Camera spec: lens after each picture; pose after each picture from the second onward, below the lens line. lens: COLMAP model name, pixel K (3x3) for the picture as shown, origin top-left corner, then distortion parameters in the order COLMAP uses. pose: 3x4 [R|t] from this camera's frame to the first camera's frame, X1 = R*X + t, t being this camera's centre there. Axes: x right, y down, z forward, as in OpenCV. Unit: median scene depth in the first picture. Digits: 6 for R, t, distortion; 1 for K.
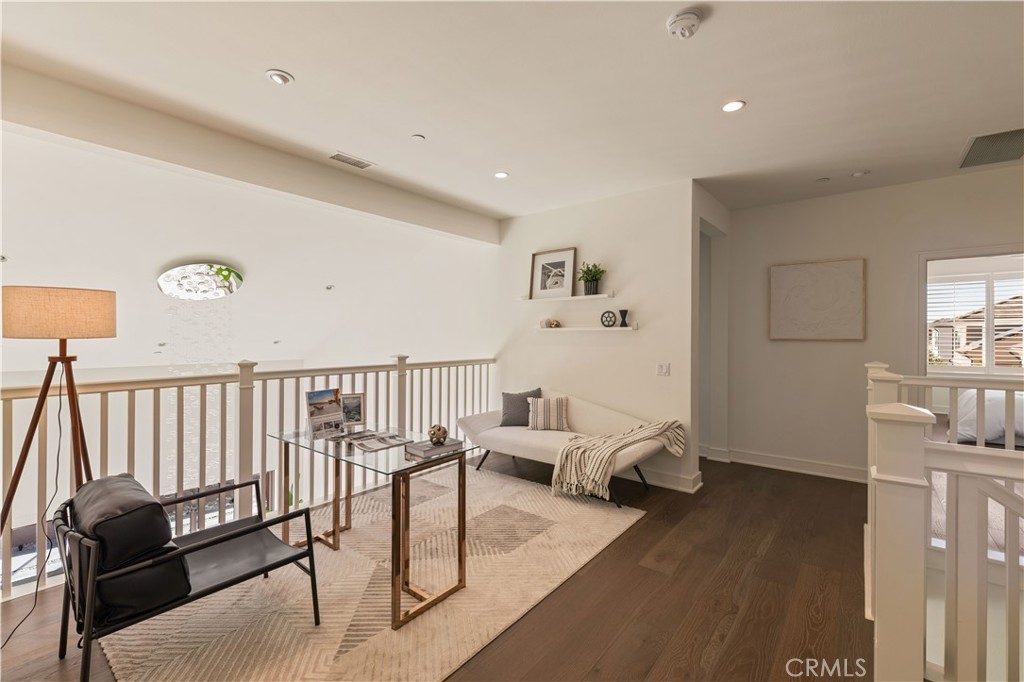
lens RADIAL K [[439.4, 0, 511.7], [0, 439.4, 332.2], [0, 0, 1]] dist [-0.000411, -0.000214]
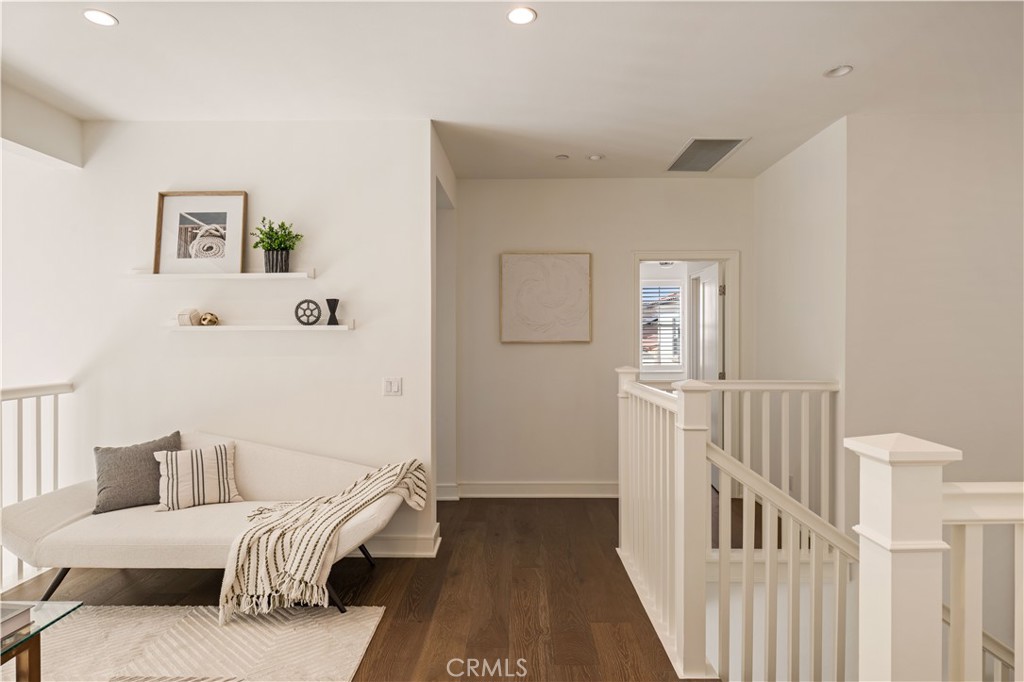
lens RADIAL K [[554.6, 0, 512.0], [0, 554.6, 341.0], [0, 0, 1]] dist [0.001327, -0.001574]
pose [[0.785567, -0.007729, 0.618729, -0.044136], [-0.000751, 0.999909, 0.013444, 0.000245], [-0.618776, -0.011025, 0.785490, 0.192343]]
